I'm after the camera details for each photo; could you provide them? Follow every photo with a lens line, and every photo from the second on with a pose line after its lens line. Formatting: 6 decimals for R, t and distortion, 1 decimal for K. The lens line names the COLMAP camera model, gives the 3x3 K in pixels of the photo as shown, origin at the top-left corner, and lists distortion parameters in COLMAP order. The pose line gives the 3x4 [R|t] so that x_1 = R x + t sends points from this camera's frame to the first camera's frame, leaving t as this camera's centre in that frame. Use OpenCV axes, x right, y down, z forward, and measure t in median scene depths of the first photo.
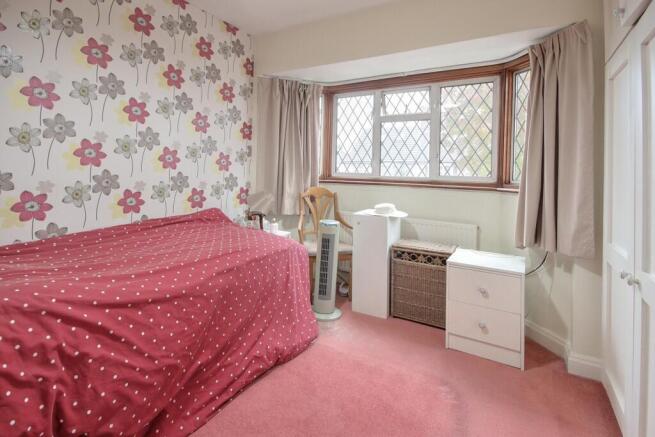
lens RADIAL K [[325.7, 0, 327.1], [0, 325.7, 175.9], [0, 0, 1]] dist [-0.000111, 0.000294]
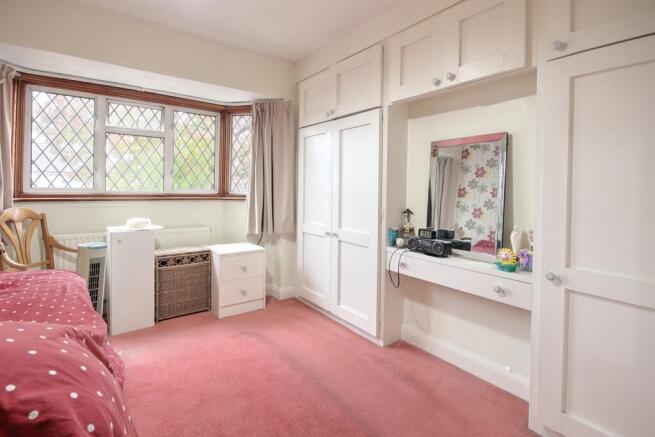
lens RADIAL K [[321.8, 0, 327.9], [0, 321.8, 205.0], [0, 0, 1]] dist [-0.000731, -0.000036]
pose [[0.376165, -0.067247, 0.924109, -0.543798], [0.012633, 0.997642, 0.067455, -0.016477], [-0.926466, -0.013700, 0.376128, 0.088364]]
